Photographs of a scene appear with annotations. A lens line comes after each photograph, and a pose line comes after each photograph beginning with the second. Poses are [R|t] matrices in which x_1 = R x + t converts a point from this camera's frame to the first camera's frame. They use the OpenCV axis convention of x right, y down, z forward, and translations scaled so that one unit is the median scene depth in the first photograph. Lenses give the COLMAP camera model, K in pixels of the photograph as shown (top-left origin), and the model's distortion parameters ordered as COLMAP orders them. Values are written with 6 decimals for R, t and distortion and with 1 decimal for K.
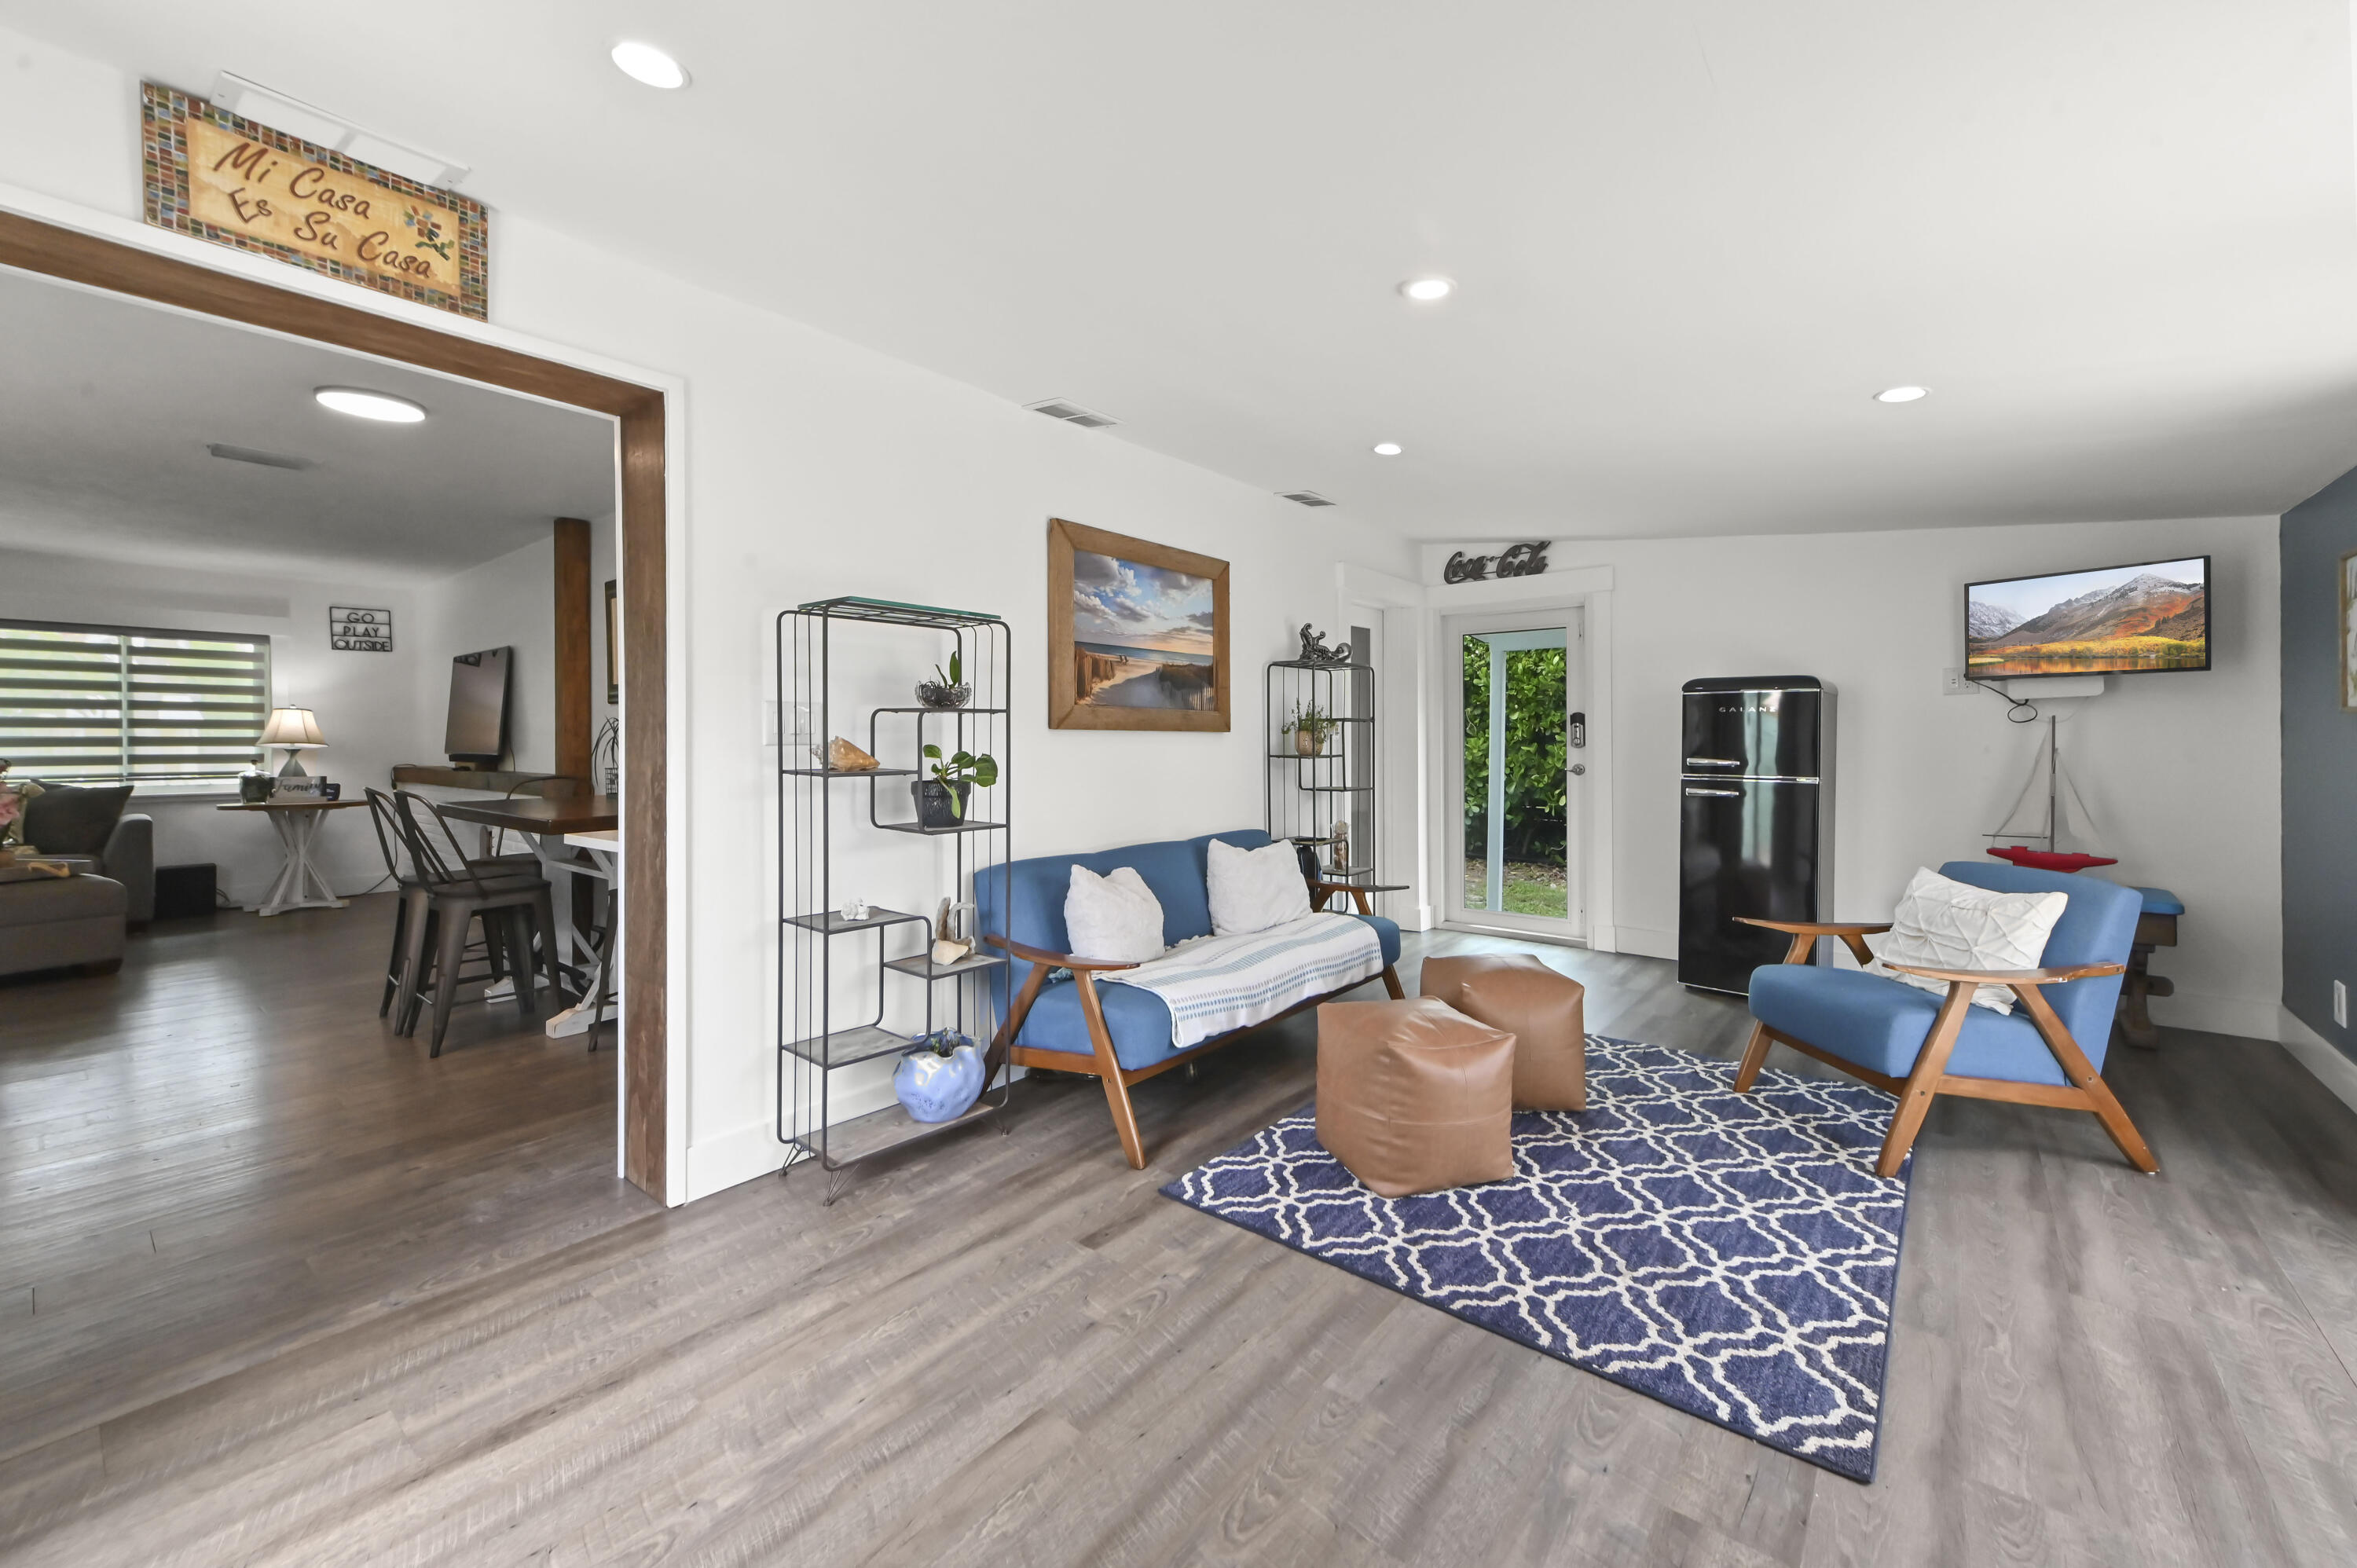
lens RADIAL K [[942.4, 0, 1164.7], [0, 942.4, 725.6], [0, 0, 1]] dist [0.012106, 0.001052]
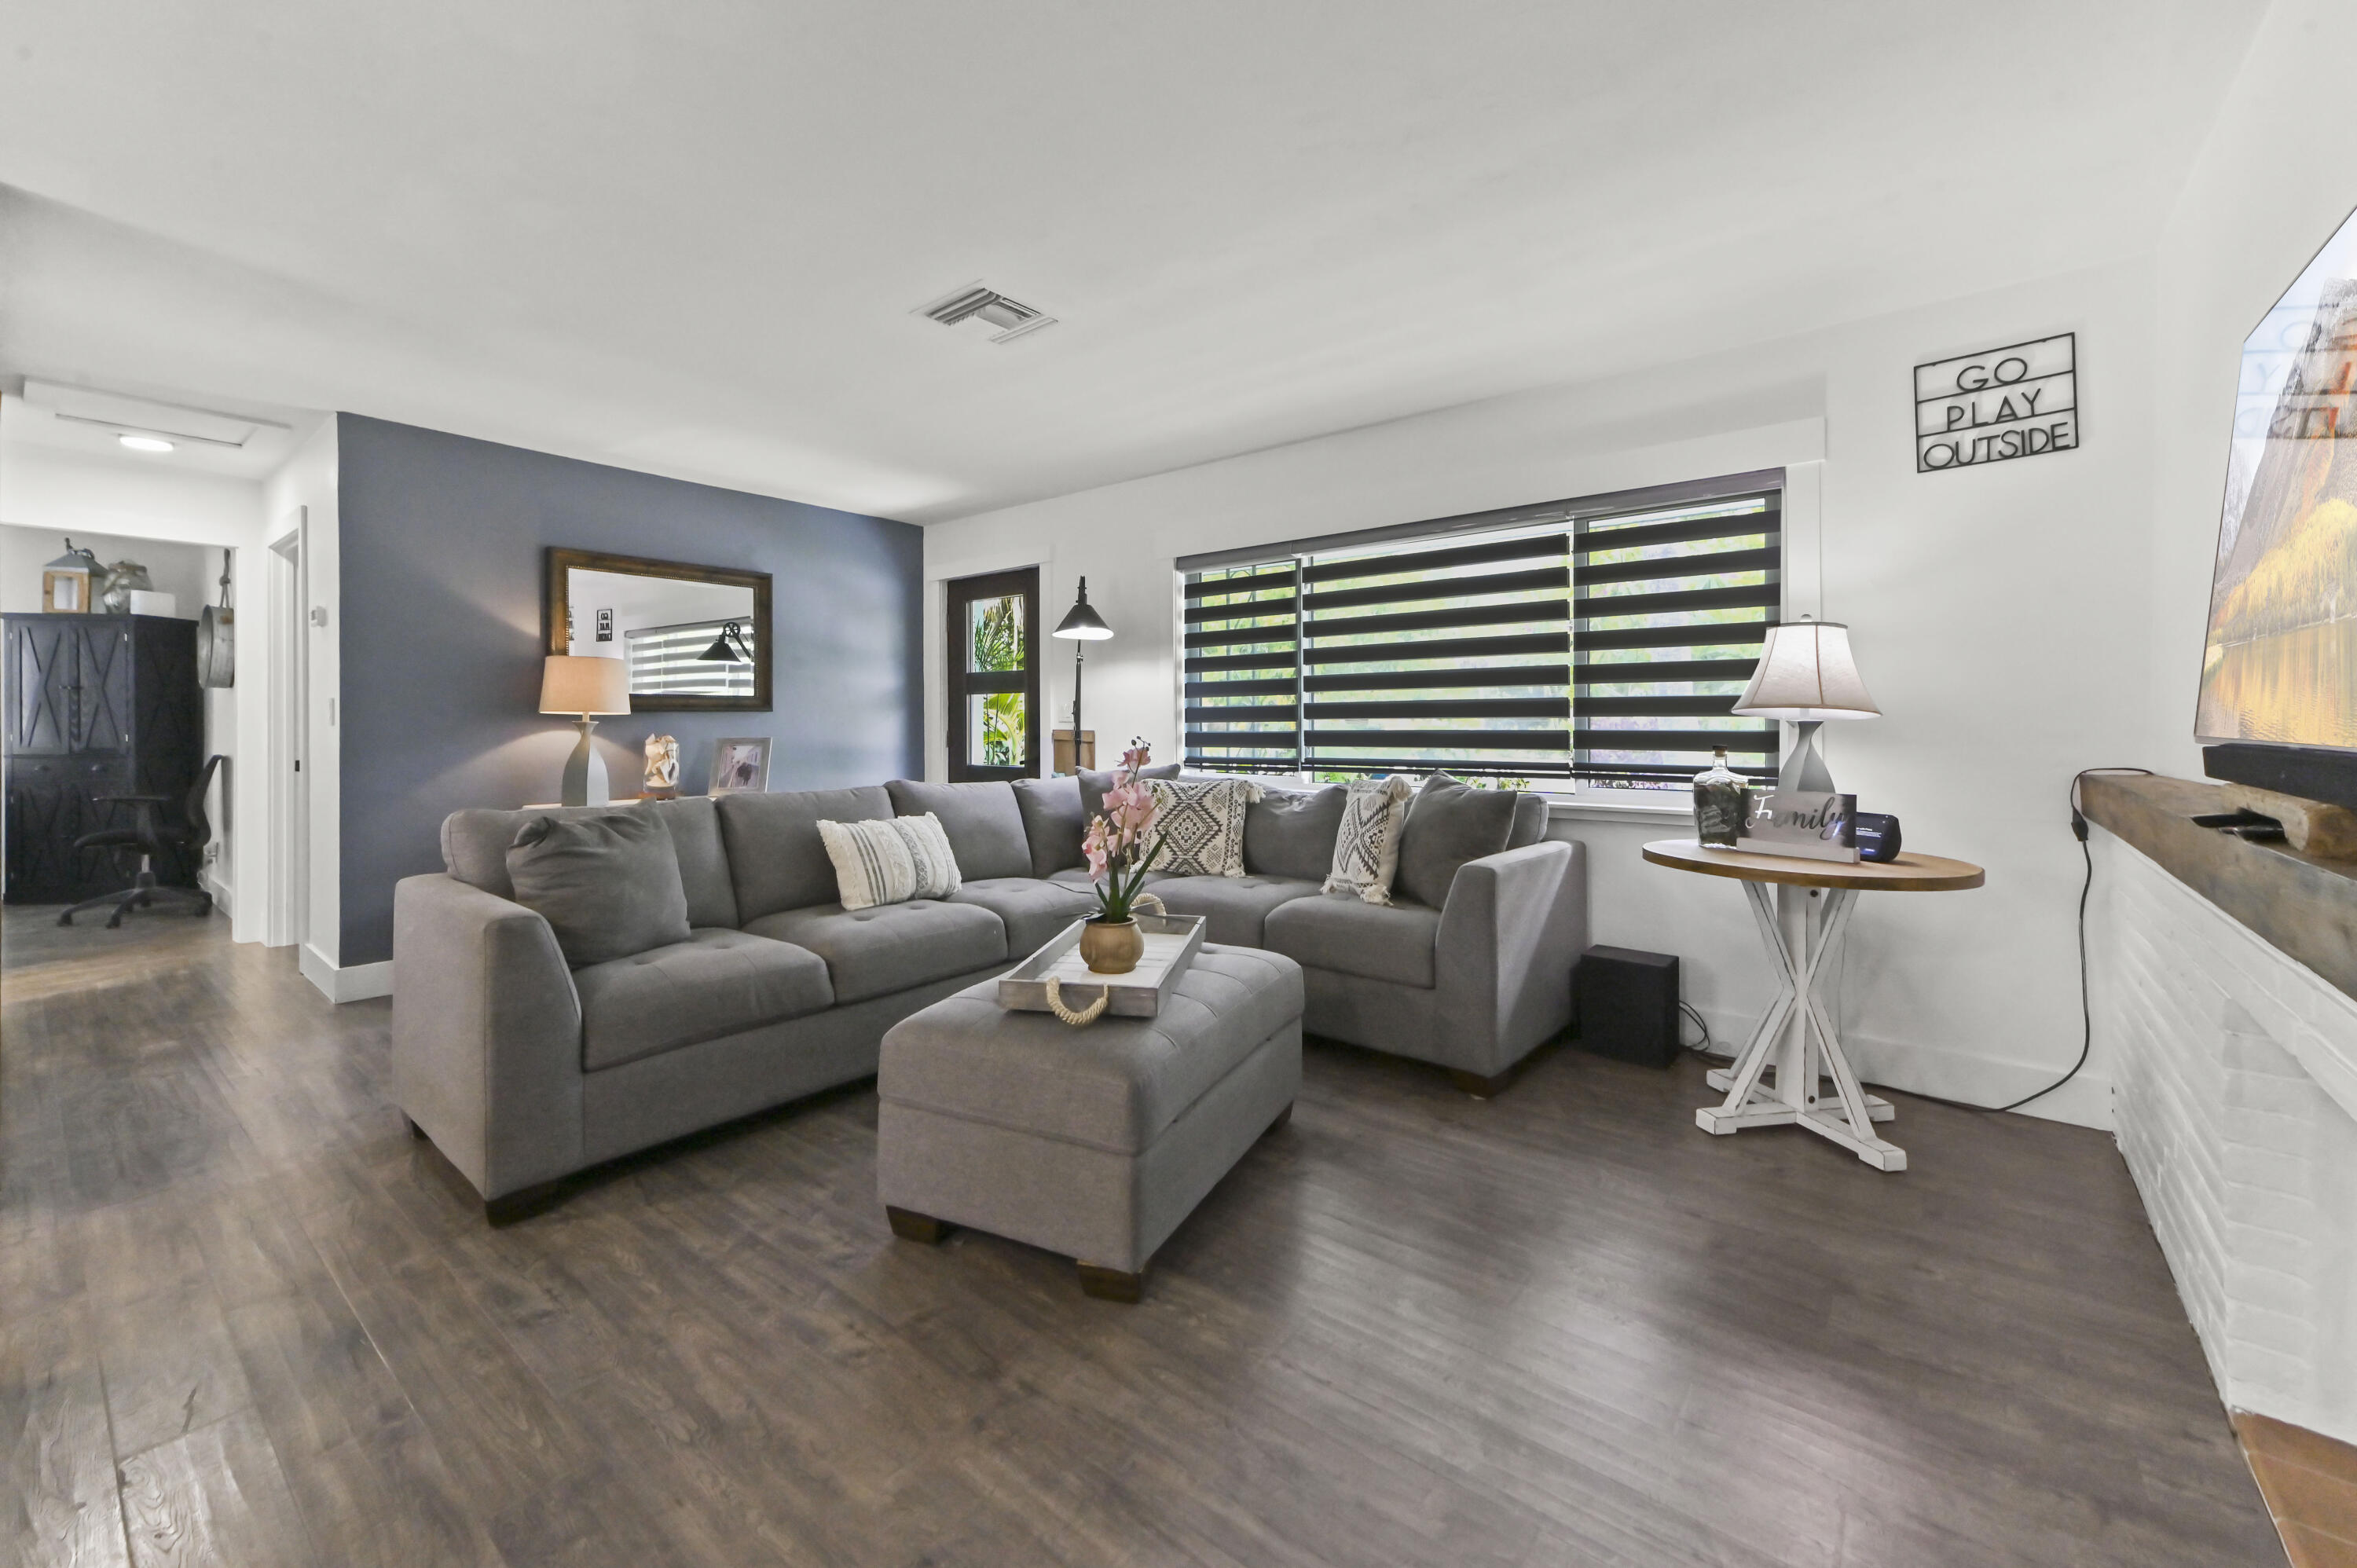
lens RADIAL K [[942.4, 0, 1181.3], [0, 942.4, 741.7], [0, 0, 1]] dist [0.012106, 0.001052]
pose [[0.027810, 0.019763, -0.999418, -0.511917], [0.015262, 0.999680, 0.020193, 0.020777], [0.999497, -0.015815, 0.027500, 0.719867]]
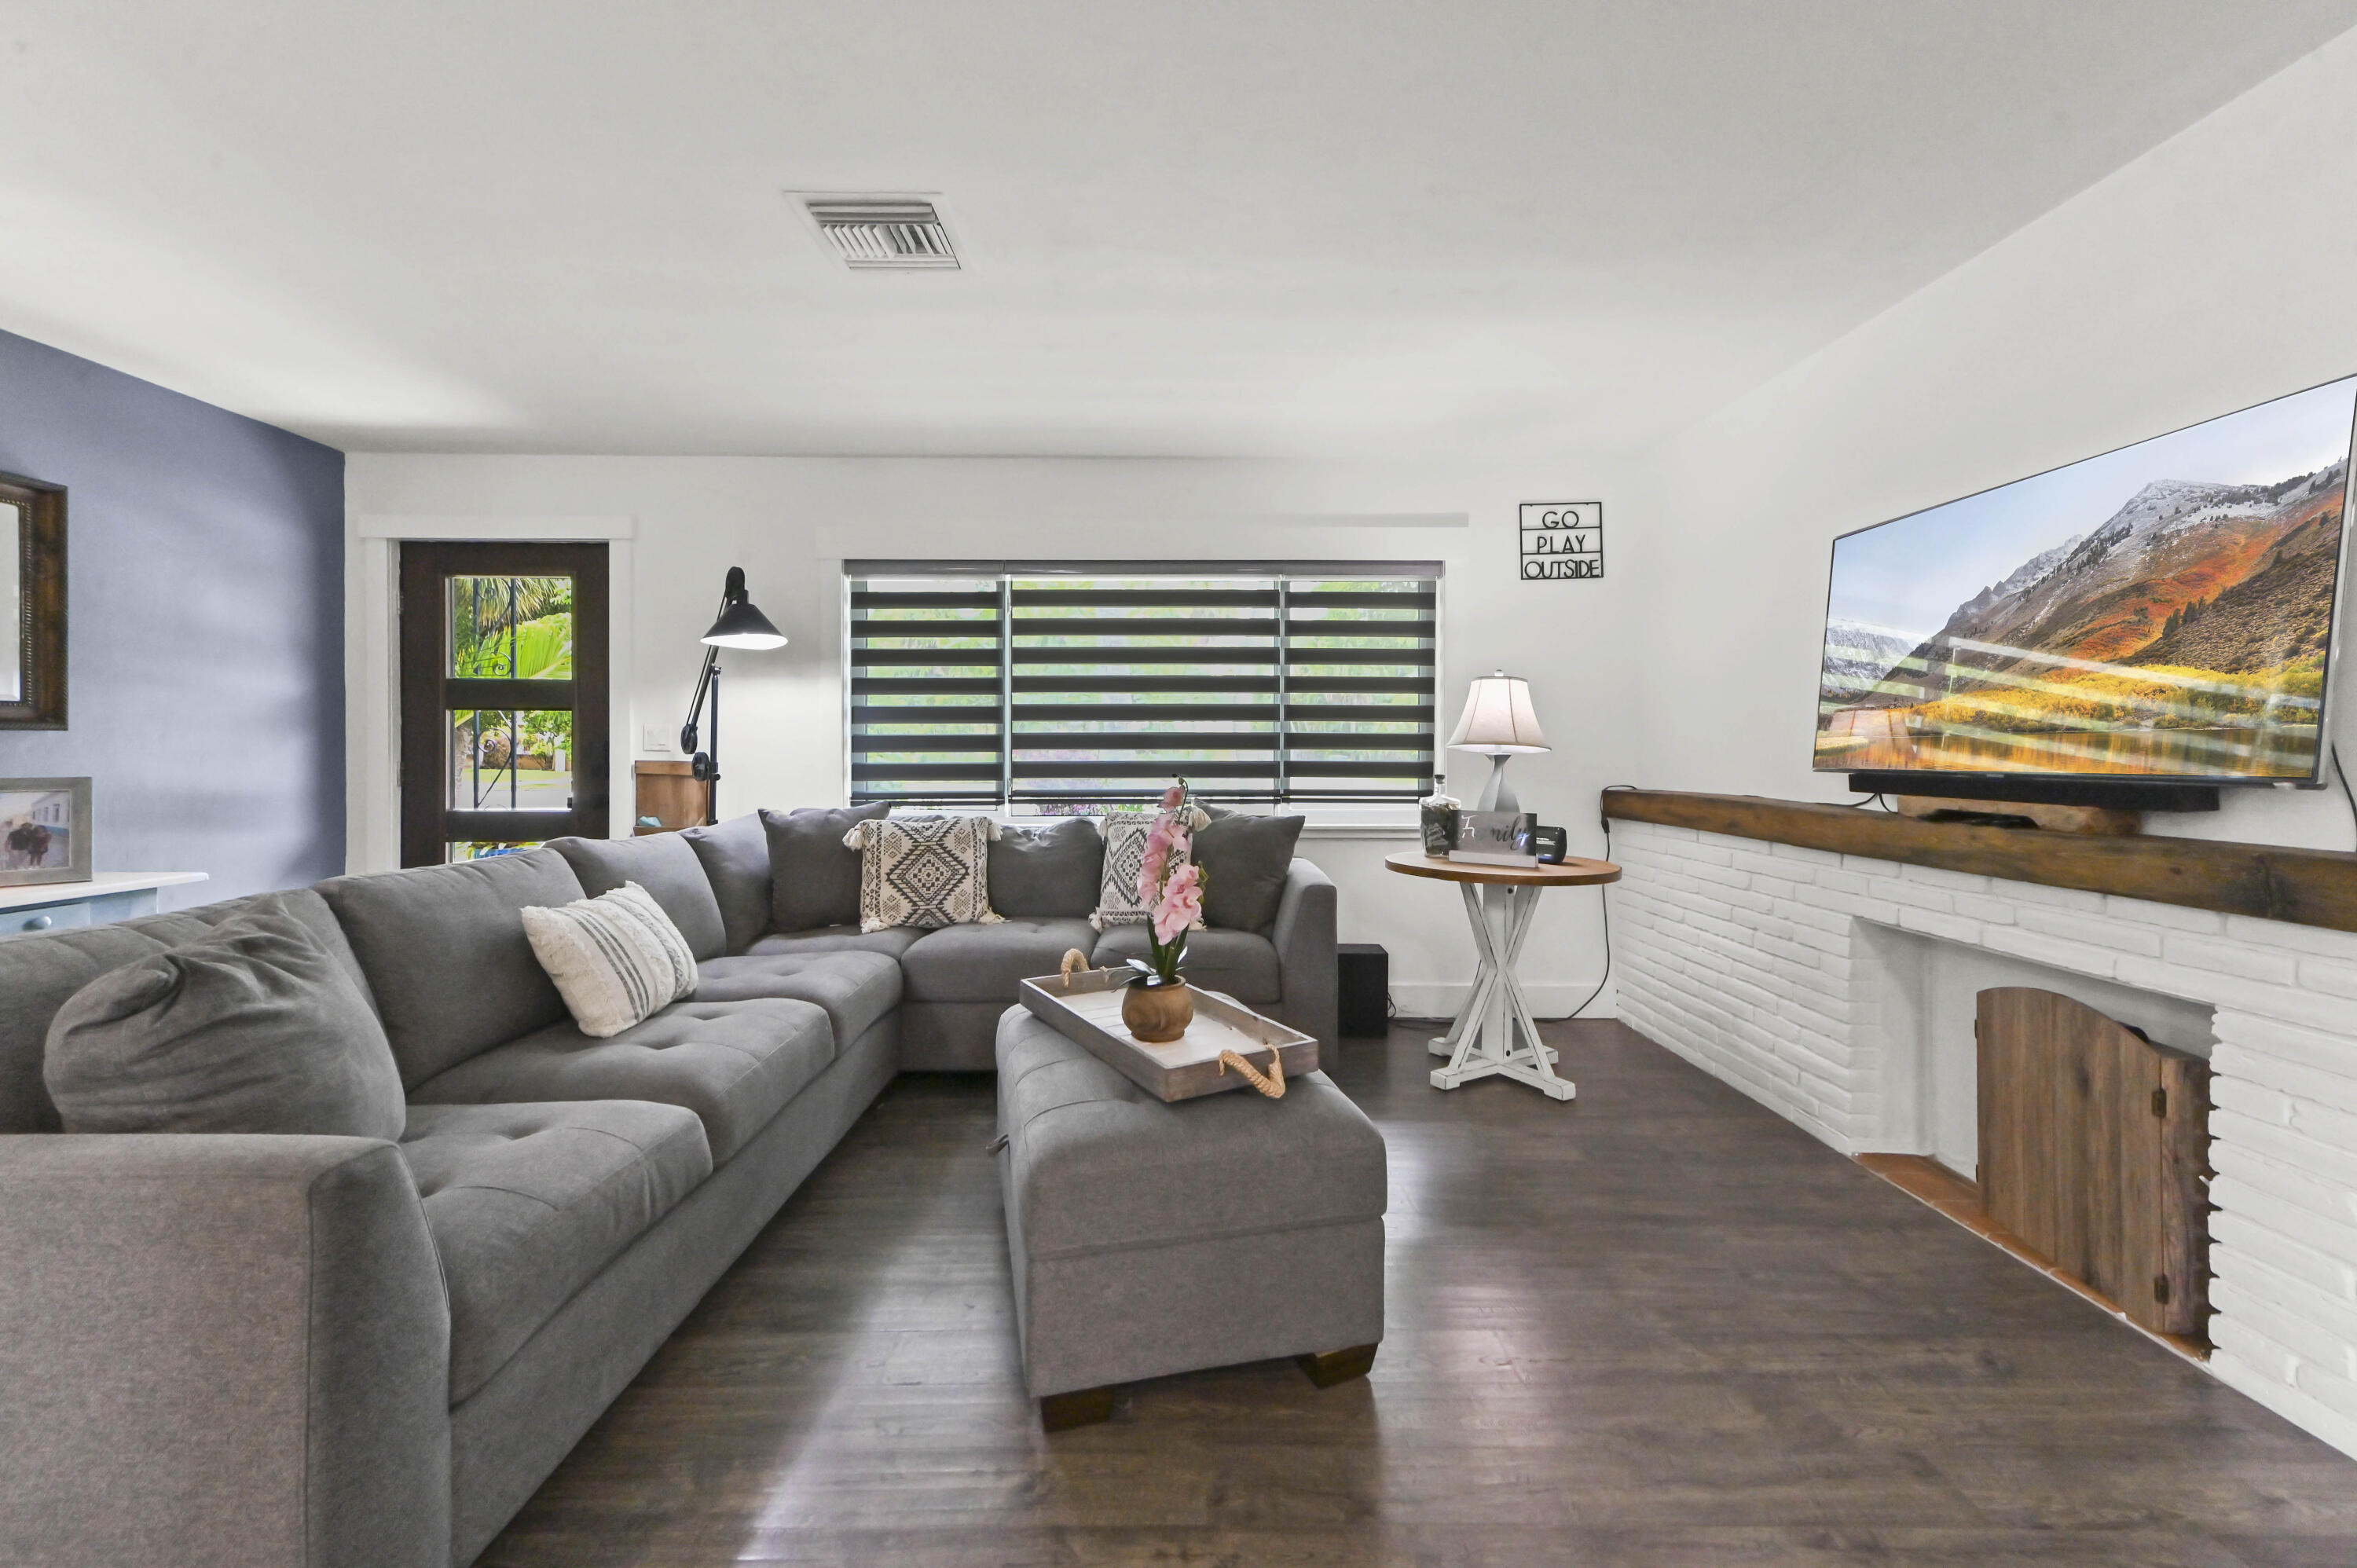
lens RADIAL K [[942.4, 0, 1184.9], [0, 942.4, 756.3], [0, 0, 1]] dist [0.012106, 0.001052]
pose [[0.659346, 0.009162, -0.751784, -0.619827], [0.007025, 0.999807, 0.018345, 0.013885], [0.751807, -0.017377, 0.659154, 0.508465]]
